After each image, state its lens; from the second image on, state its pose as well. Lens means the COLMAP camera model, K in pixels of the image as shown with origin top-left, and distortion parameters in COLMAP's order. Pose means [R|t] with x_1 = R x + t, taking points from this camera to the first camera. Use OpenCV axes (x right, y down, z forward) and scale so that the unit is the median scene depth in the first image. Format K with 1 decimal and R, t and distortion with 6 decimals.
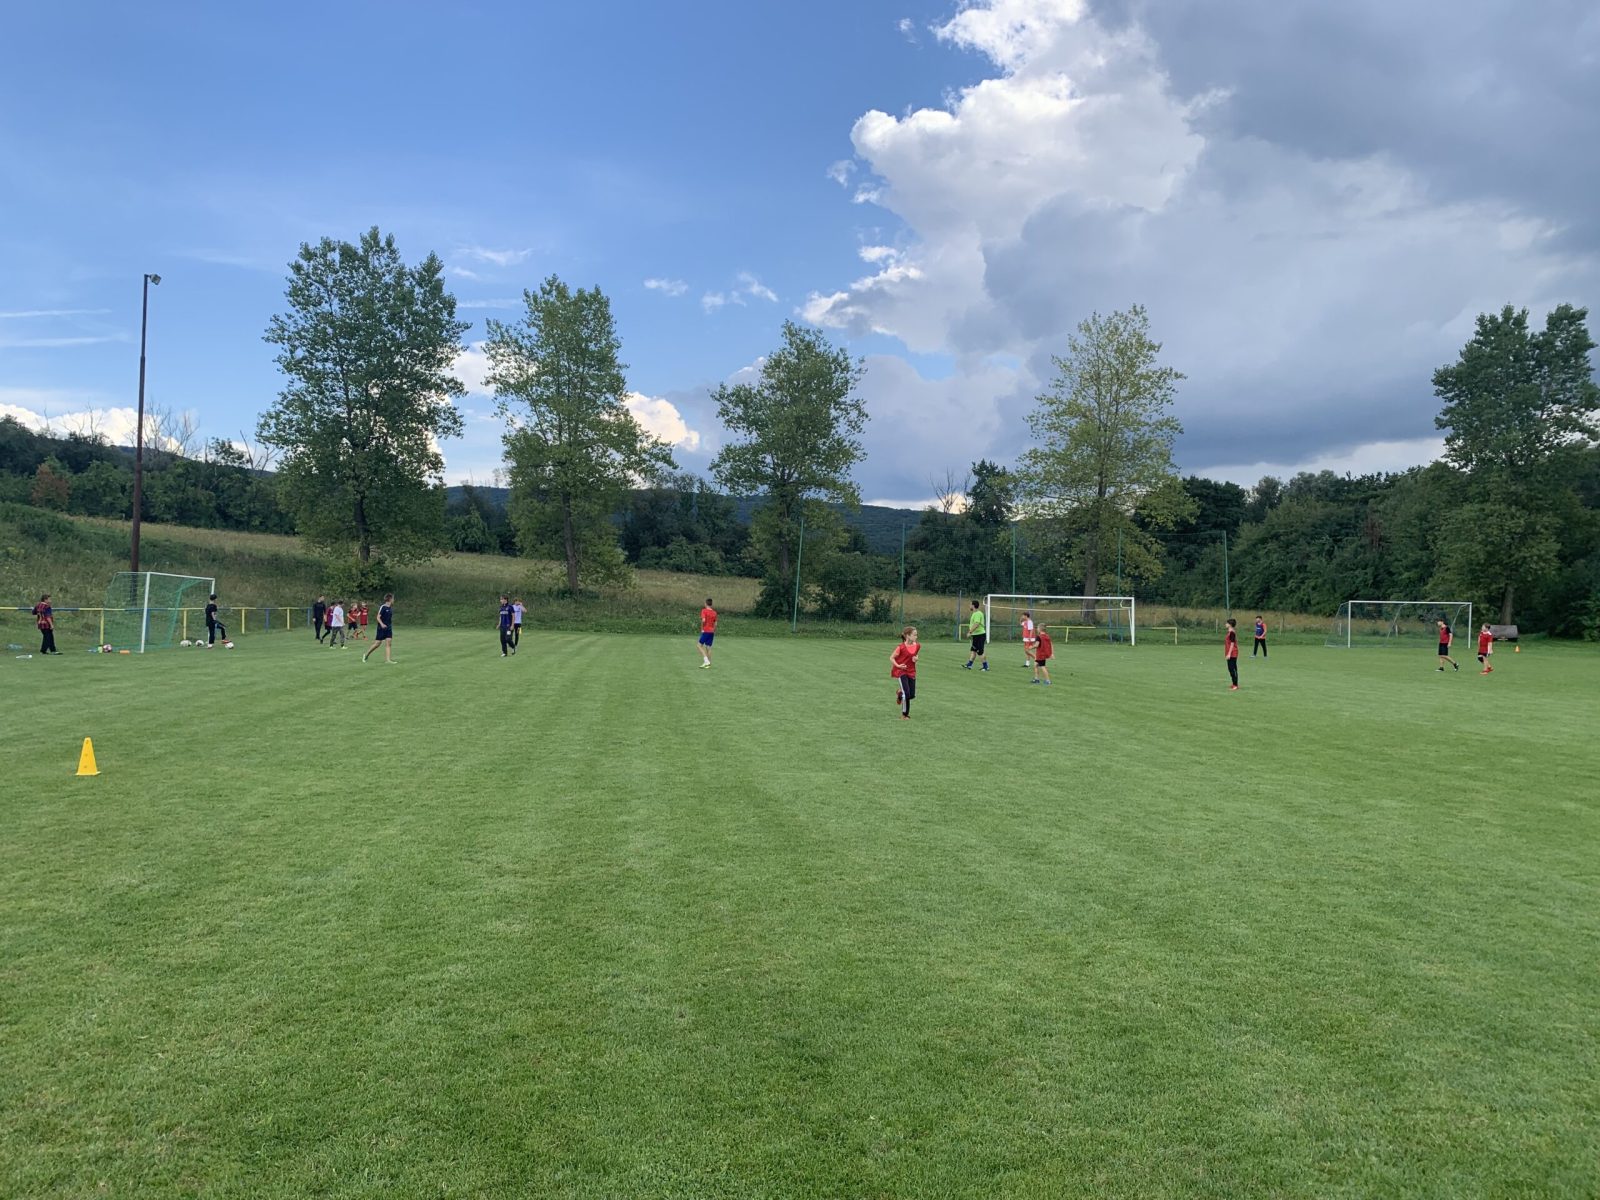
lens RADIAL K [[1184.4, 0, 800.0], [0, 1184.4, 600.0], [0, 0, 1]] dist [0.037008, -0.074714]
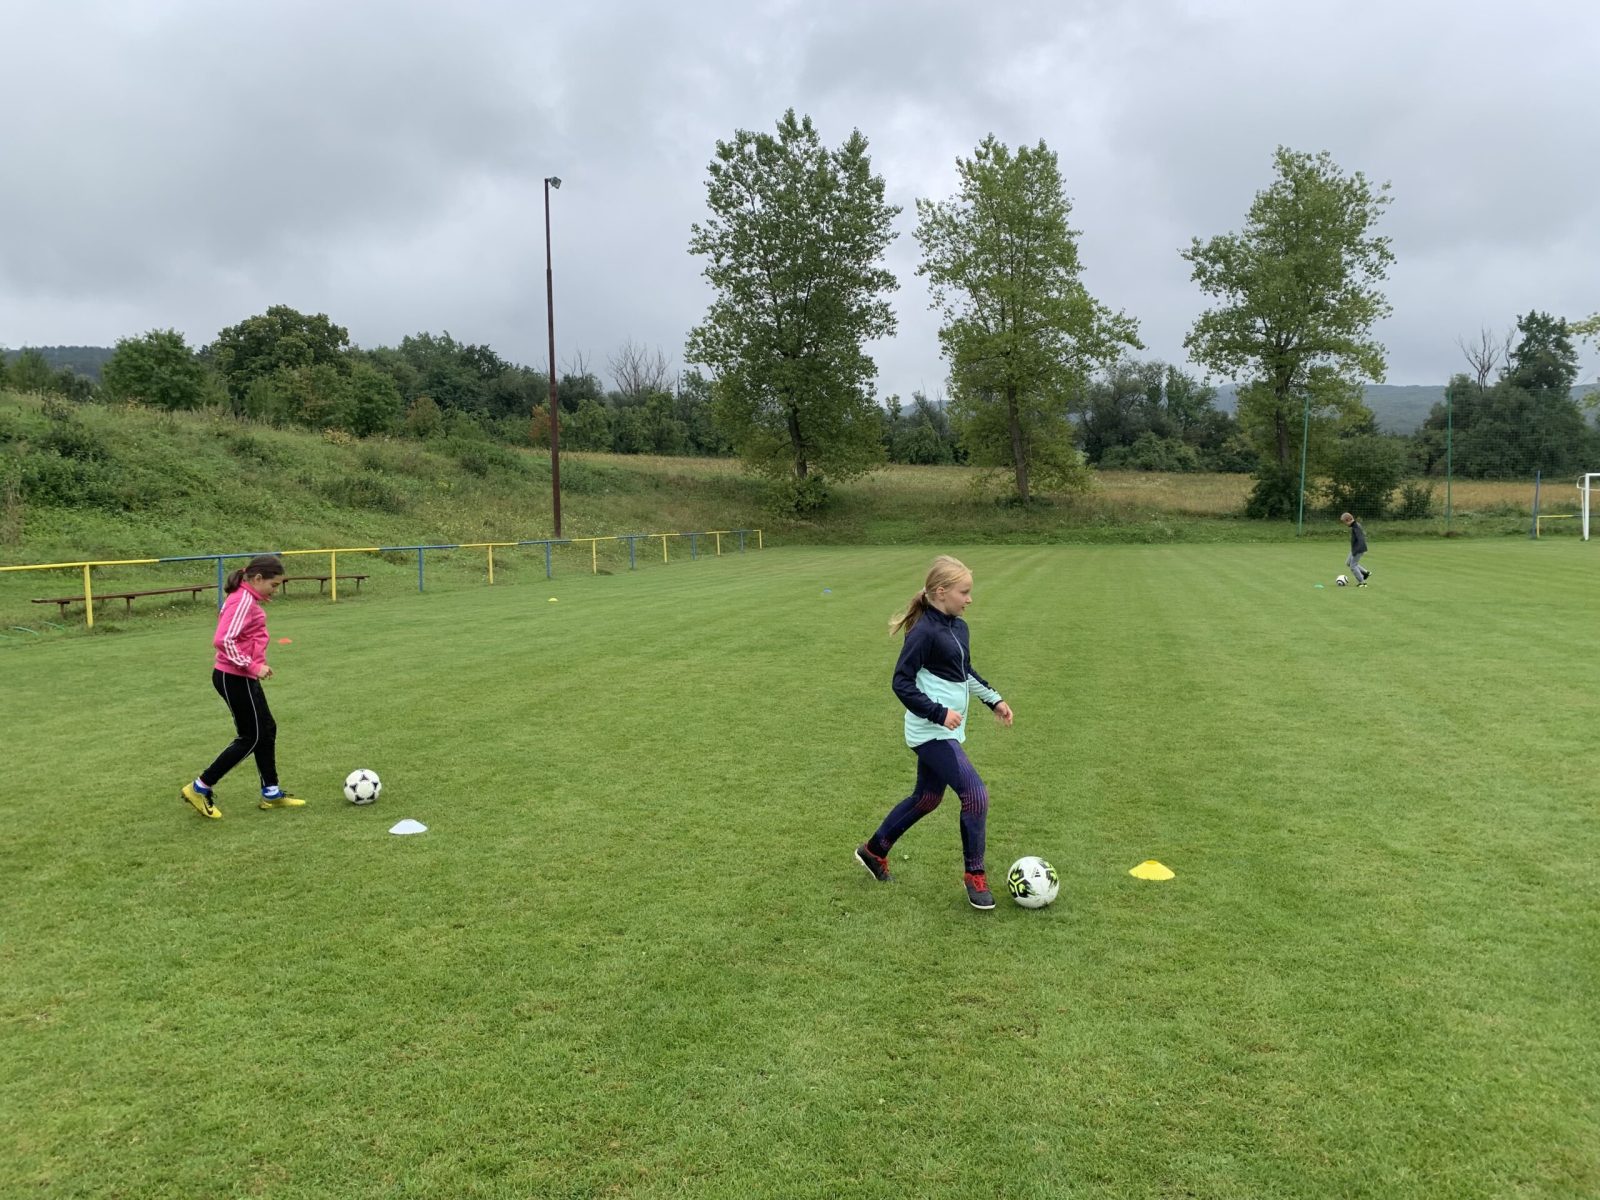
lens RADIAL K [[1184.4, 0, 800.0], [0, 1184.4, 600.0], [0, 0, 1]] dist [0.037008, -0.074714]
pose [[0.925247, -0.018629, -0.378906, -0.012809], [0.047768, 0.996565, 0.067648, -0.000203], [0.376345, -0.080691, 0.922959, 0.116552]]
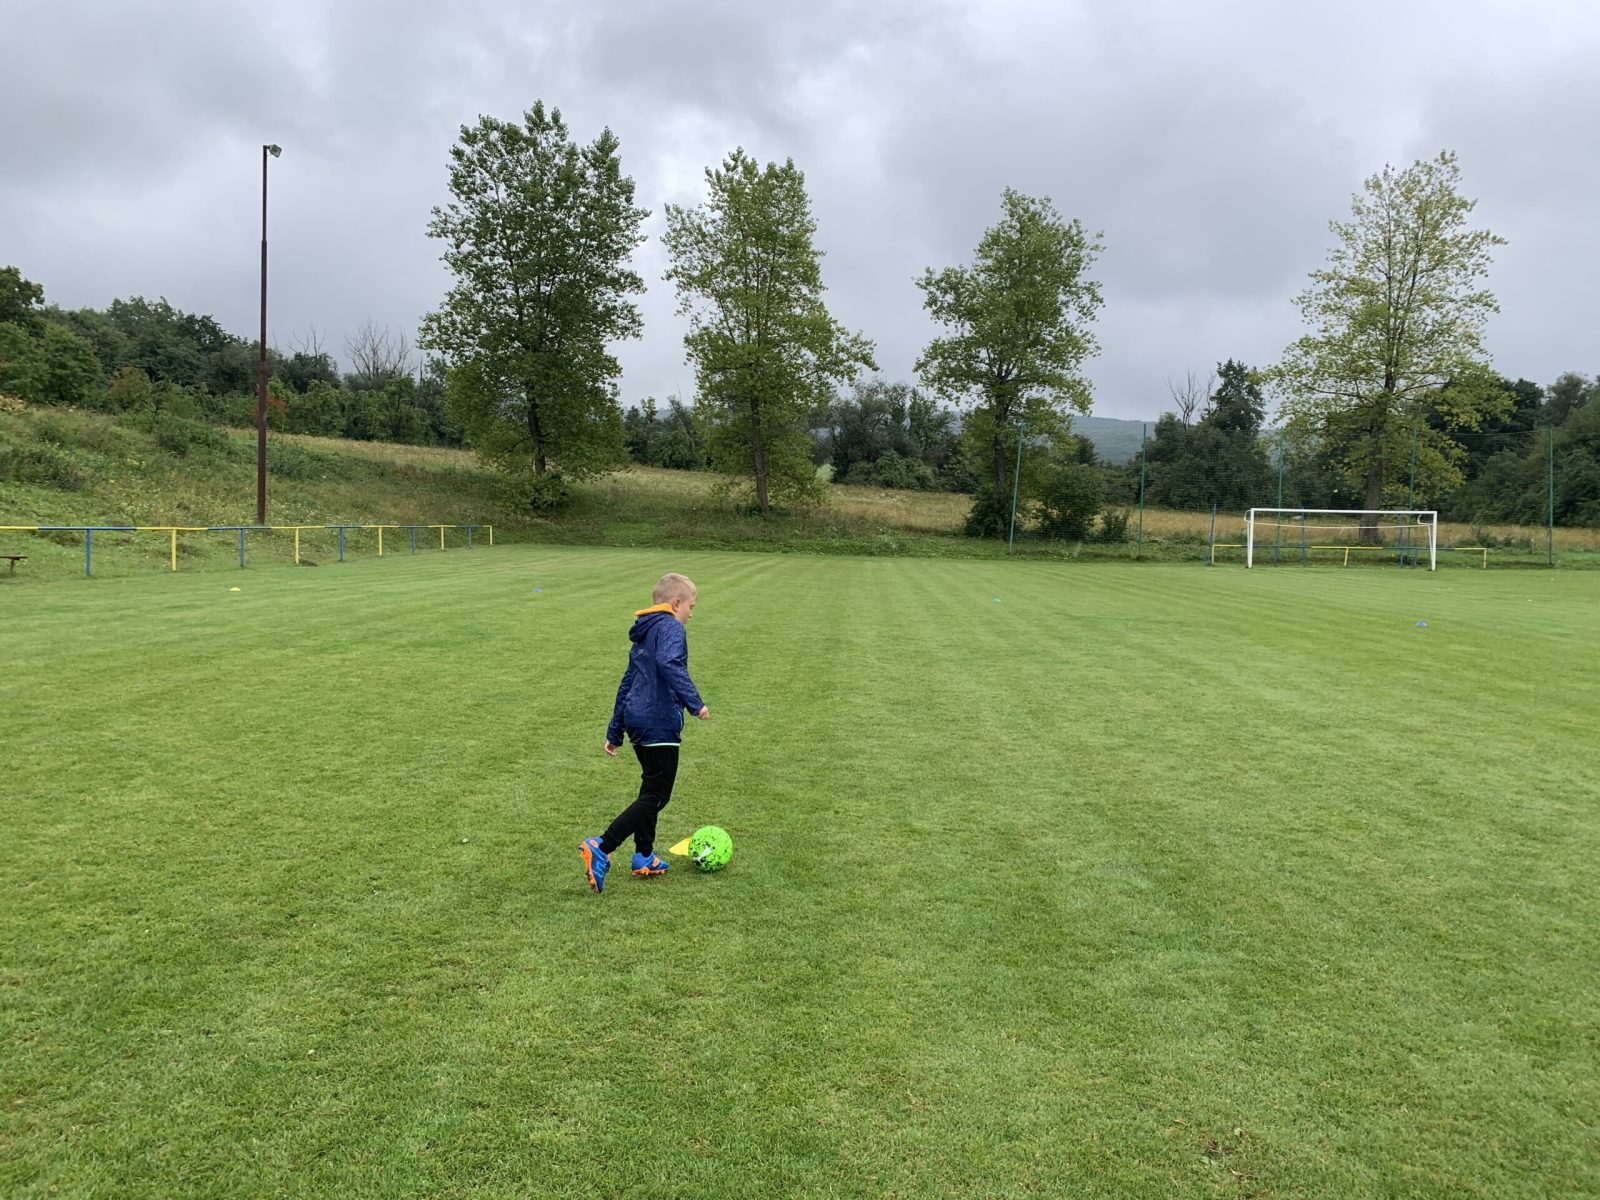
lens RADIAL K [[1177.2, 0, 793.2], [0, 1177.2, 610.3], [0, 0, 1]] dist [0.067348, -0.101635]
pose [[0.982163, 0.011684, -0.187671, 0.001330], [0.003021, 0.996958, 0.077881, 0.000329], [0.188010, -0.077059, 0.979140, 0.115557]]
